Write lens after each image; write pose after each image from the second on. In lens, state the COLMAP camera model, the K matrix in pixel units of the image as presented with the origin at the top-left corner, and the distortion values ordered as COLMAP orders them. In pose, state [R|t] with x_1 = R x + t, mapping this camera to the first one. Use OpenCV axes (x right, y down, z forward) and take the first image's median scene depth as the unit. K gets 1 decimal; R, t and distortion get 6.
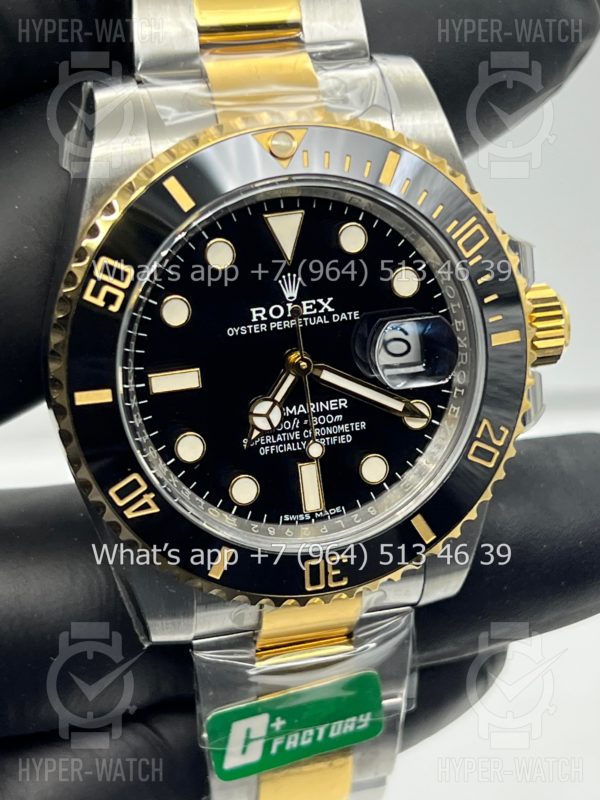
lens RADIAL K [[1852.5, 0, 304.2], [0, 1852.5, 404.4], [0, 0, 1]] dist [0.231037, 0.000000]
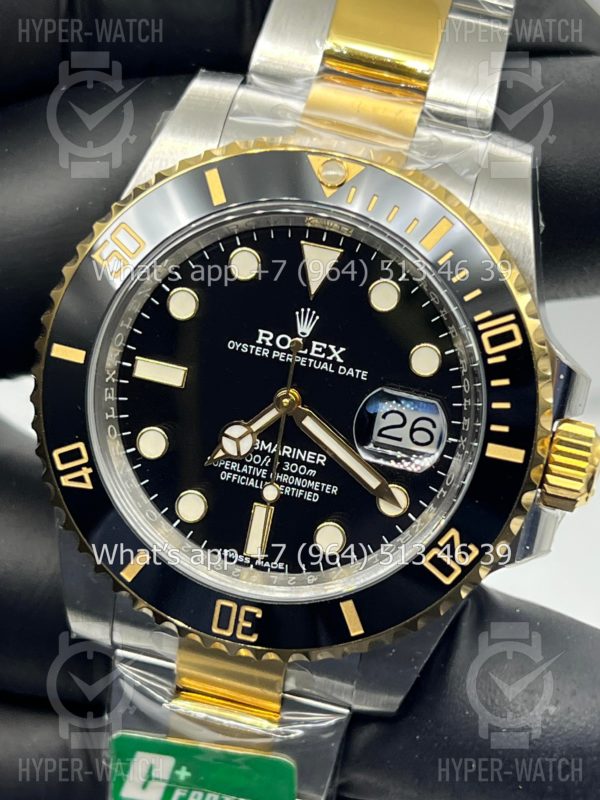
lens RADIAL K [[1852.5, 0, 299.8], [0, 1852.5, 399.1], [0, 0, 1]] dist [0.231037, 0.000000]
pose [[0.874970, 0.324006, -0.359788, 0.342163], [-0.364878, 0.929706, -0.050105, 0.022134], [0.318263, 0.175119, 0.931688, 0.115898]]
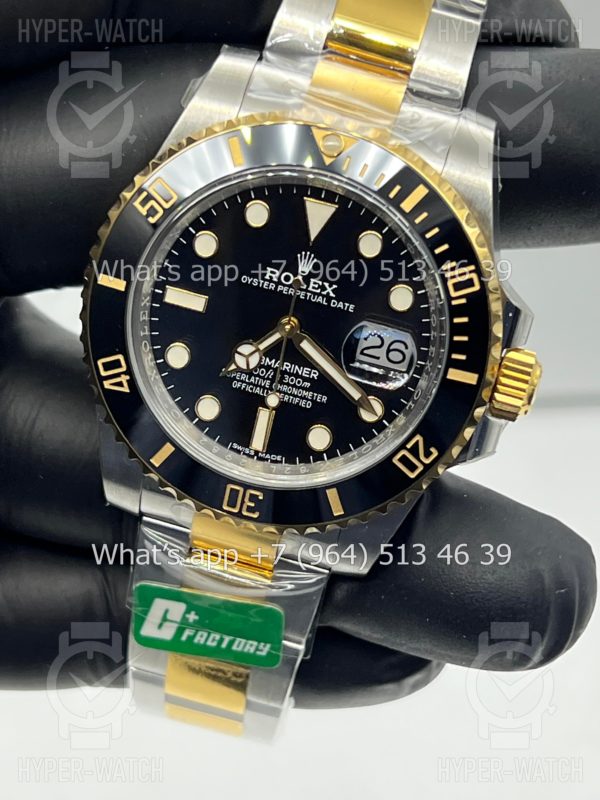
lens RADIAL K [[1852.5, 0, 301.2], [0, 1852.5, 404.3], [0, 0, 1]] dist [0.231037, 0.000000]
pose [[0.871164, 0.386676, -0.302581, 0.375983], [-0.393825, 0.918328, 0.039690, -0.026510], [0.293216, 0.084588, 0.952297, -0.110796]]
